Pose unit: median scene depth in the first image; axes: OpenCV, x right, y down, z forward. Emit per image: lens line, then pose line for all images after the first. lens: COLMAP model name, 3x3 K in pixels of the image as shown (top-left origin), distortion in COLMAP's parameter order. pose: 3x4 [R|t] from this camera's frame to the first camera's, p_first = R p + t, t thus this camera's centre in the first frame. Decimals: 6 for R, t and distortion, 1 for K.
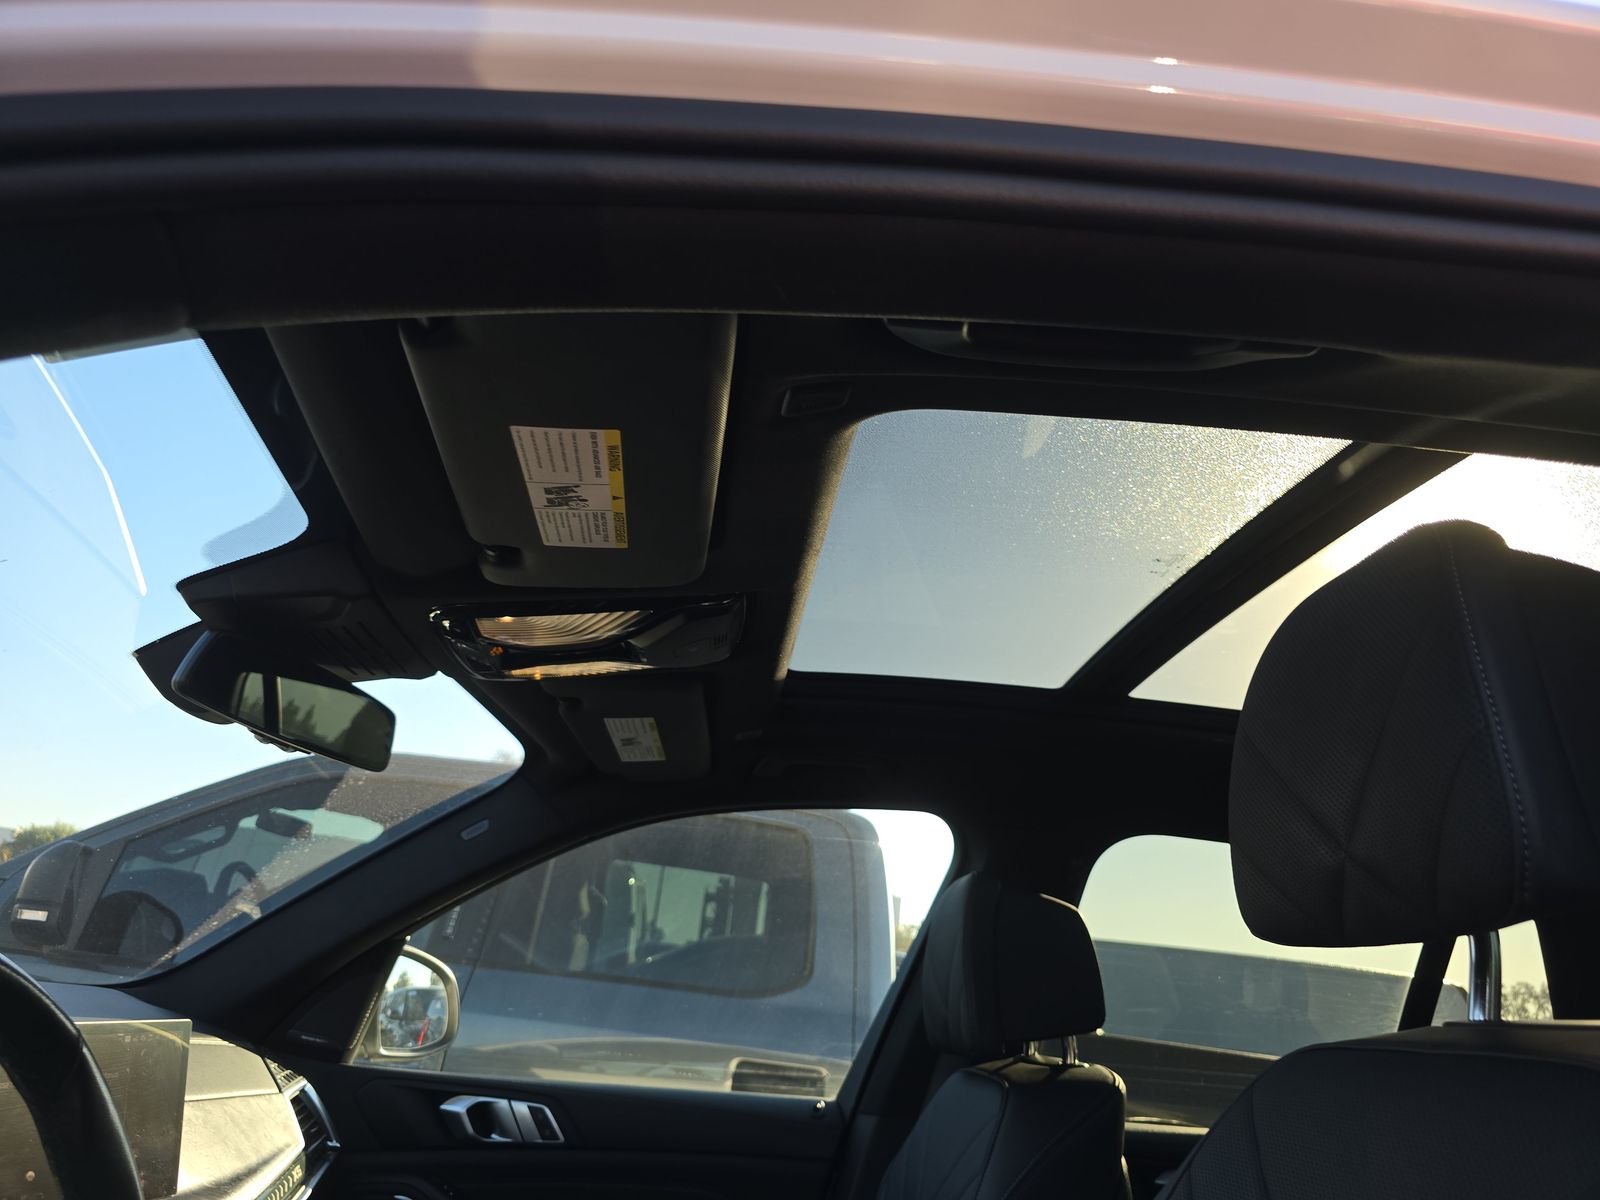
lens RADIAL K [[1108.0, 0, 800.0], [0, 1108.0, 600.0], [0, 0, 1]] dist [0.105094, -0.153040]
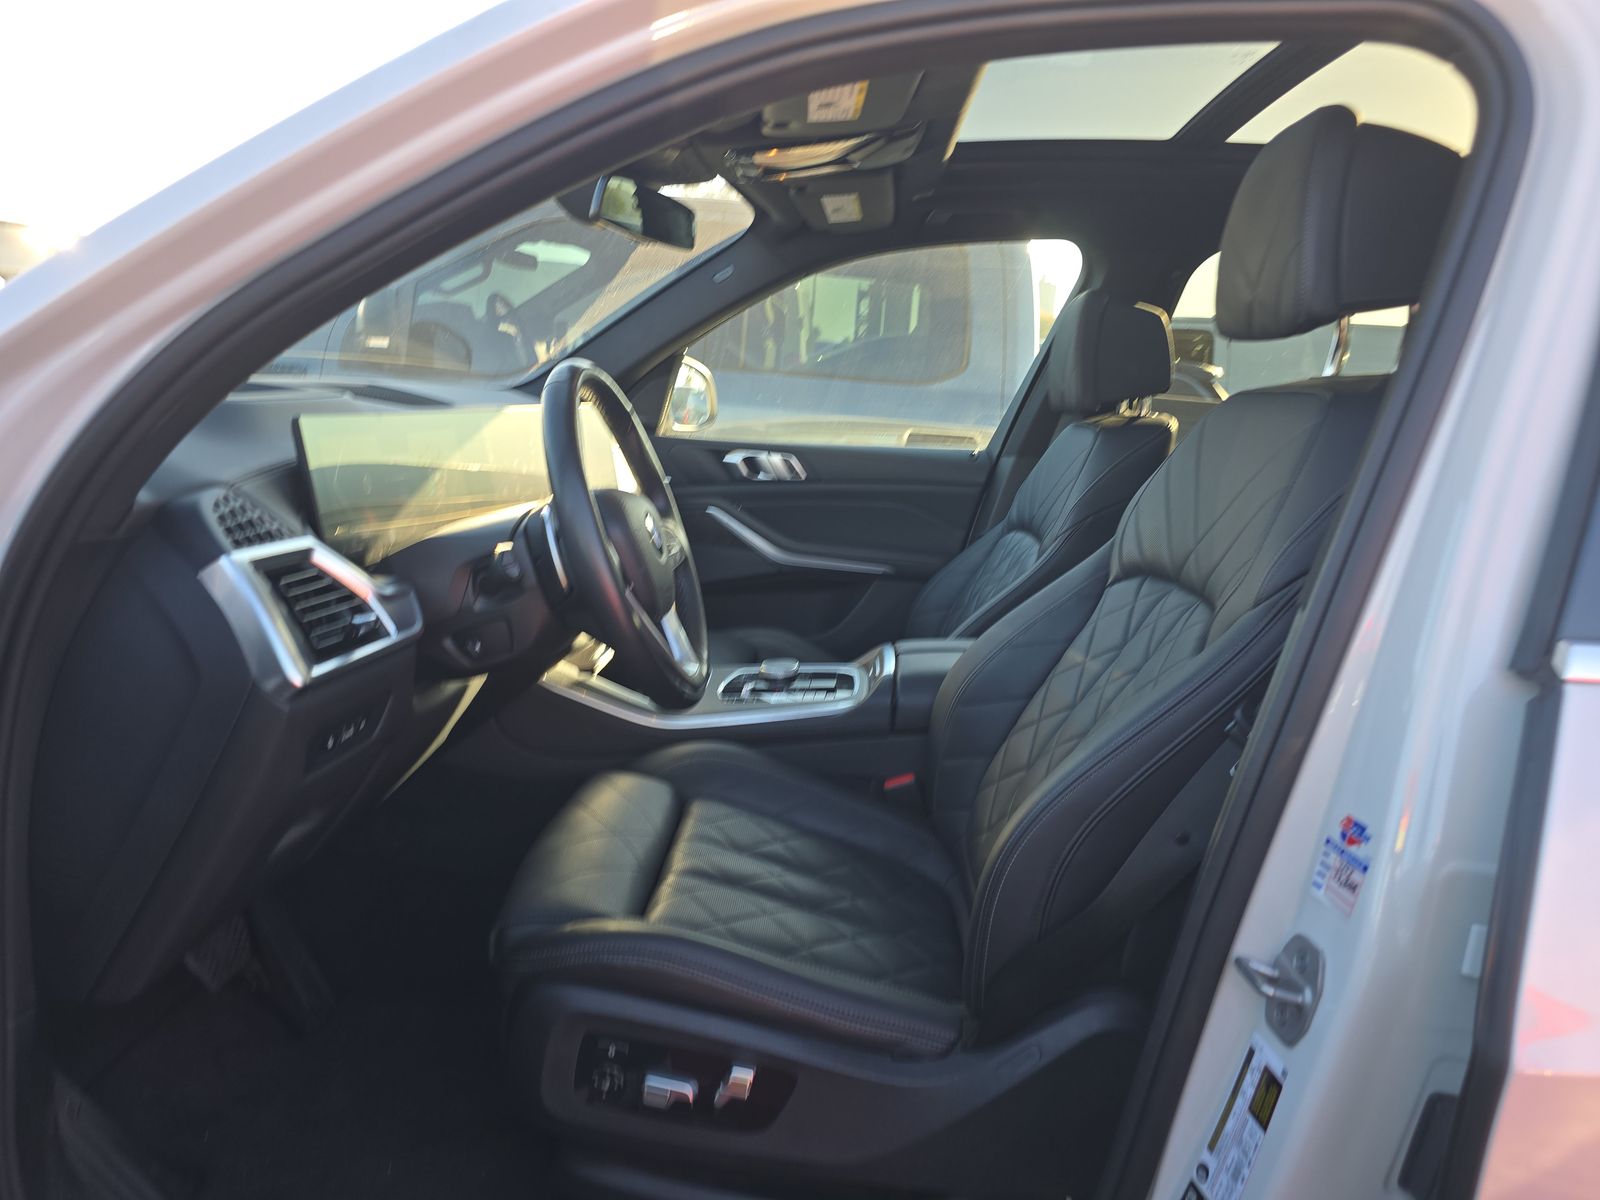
lens RADIAL K [[1108.0, 0, 800.0], [0, 1108.0, 600.0], [0, 0, 1]] dist [0.105094, -0.153040]
pose [[0.990238, -0.009990, -0.139032, -0.008735], [0.078736, 0.863154, 0.498764, -0.124479], [0.115023, -0.504842, 0.855514, -0.362378]]
